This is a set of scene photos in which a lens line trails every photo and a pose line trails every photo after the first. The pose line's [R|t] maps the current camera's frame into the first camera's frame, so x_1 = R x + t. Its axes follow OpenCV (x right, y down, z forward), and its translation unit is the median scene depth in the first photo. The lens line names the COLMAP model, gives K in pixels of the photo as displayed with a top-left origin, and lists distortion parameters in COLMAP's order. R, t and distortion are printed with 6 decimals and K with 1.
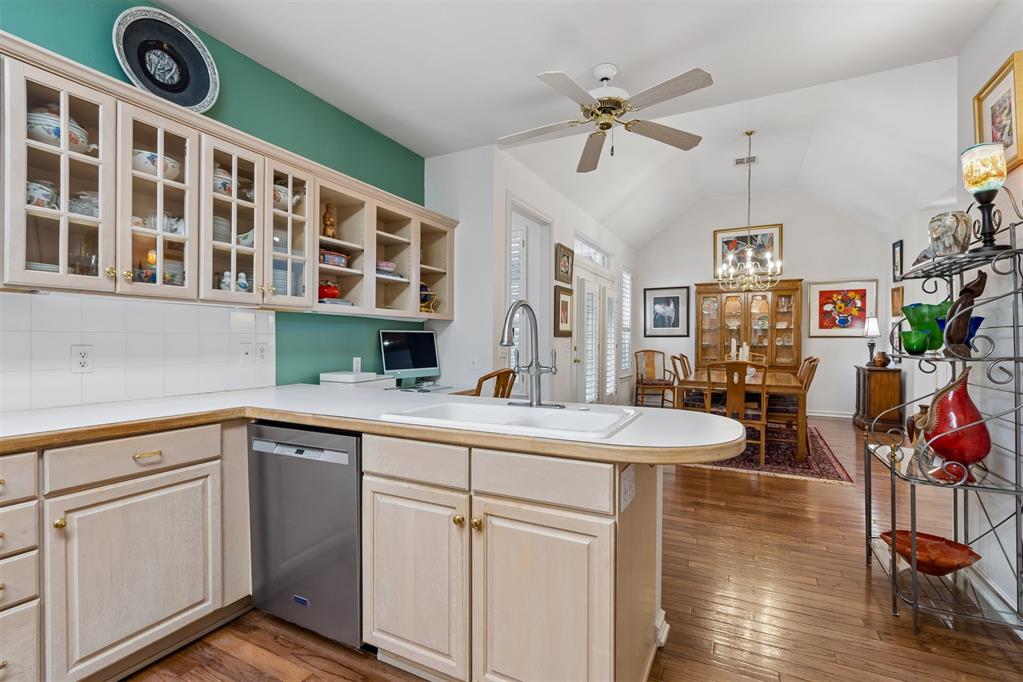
lens RADIAL K [[462.2, 0, 509.5], [0, 462.2, 343.8], [0, 0, 1]] dist [-0.001285, 0.000330]
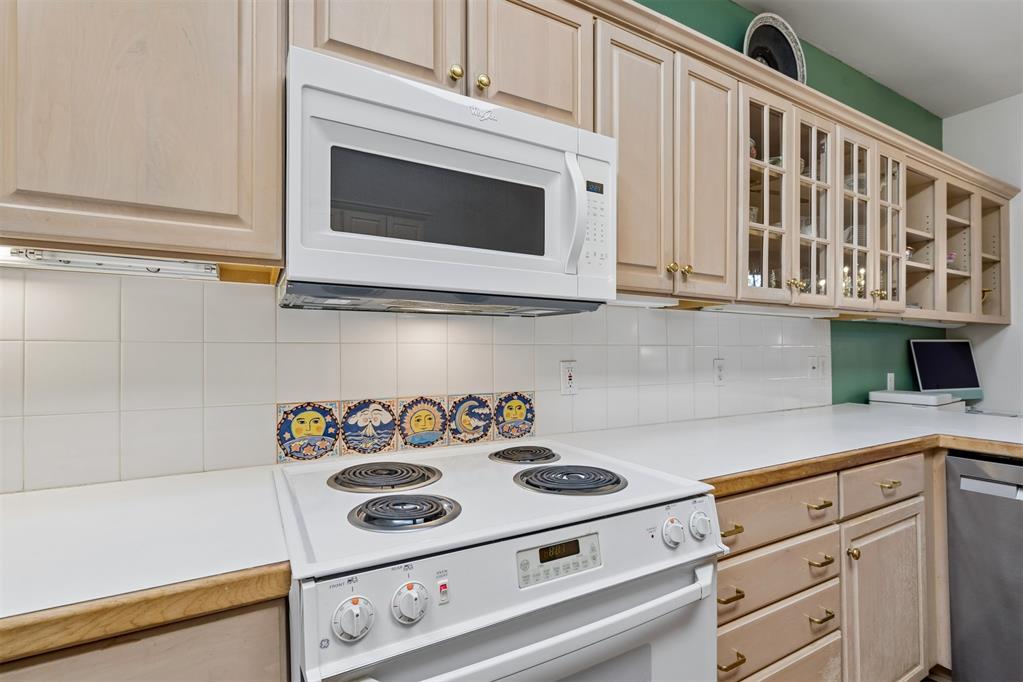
lens RADIAL K [[462.2, 0, 506.9], [0, 462.2, 349.2], [0, 0, 1]] dist [-0.001285, 0.000330]
pose [[0.825775, -0.011026, -0.563892, -0.518802], [0.002868, 0.999878, -0.015351, -0.003154], [0.563992, 0.011060, 0.825706, -0.080740]]
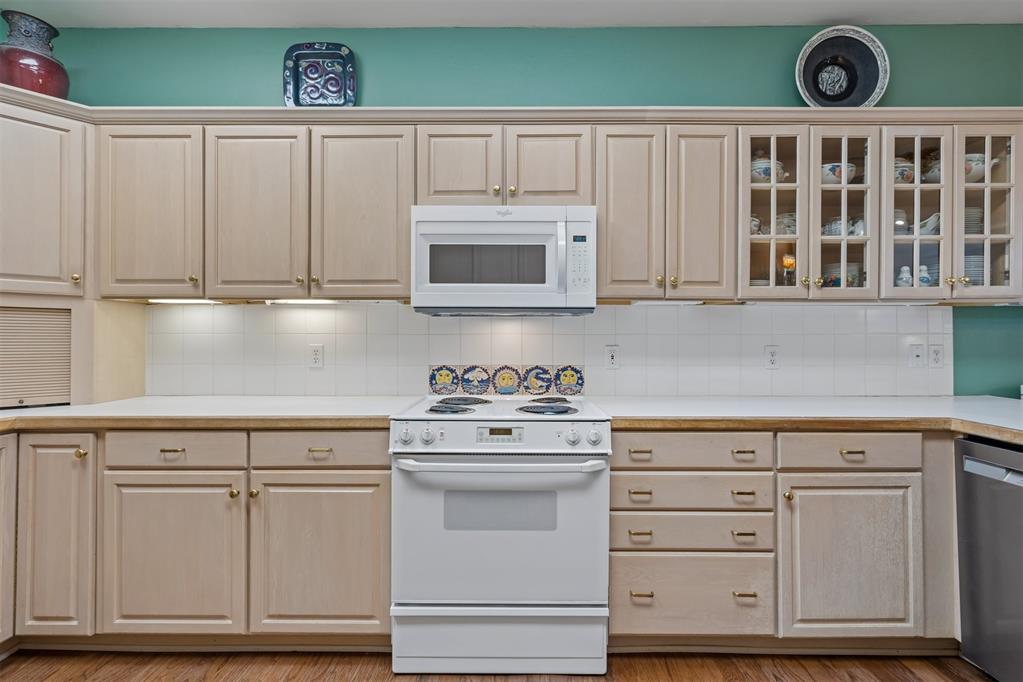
lens RADIAL K [[462.2, 0, 517.4], [0, 462.2, 338.1], [0, 0, 1]] dist [-0.001285, 0.000330]
pose [[0.448873, -0.008556, -0.893555, -0.112765], [-0.004414, 0.999921, -0.011792, 0.000211], [0.893585, 0.009237, 0.448800, -0.081377]]
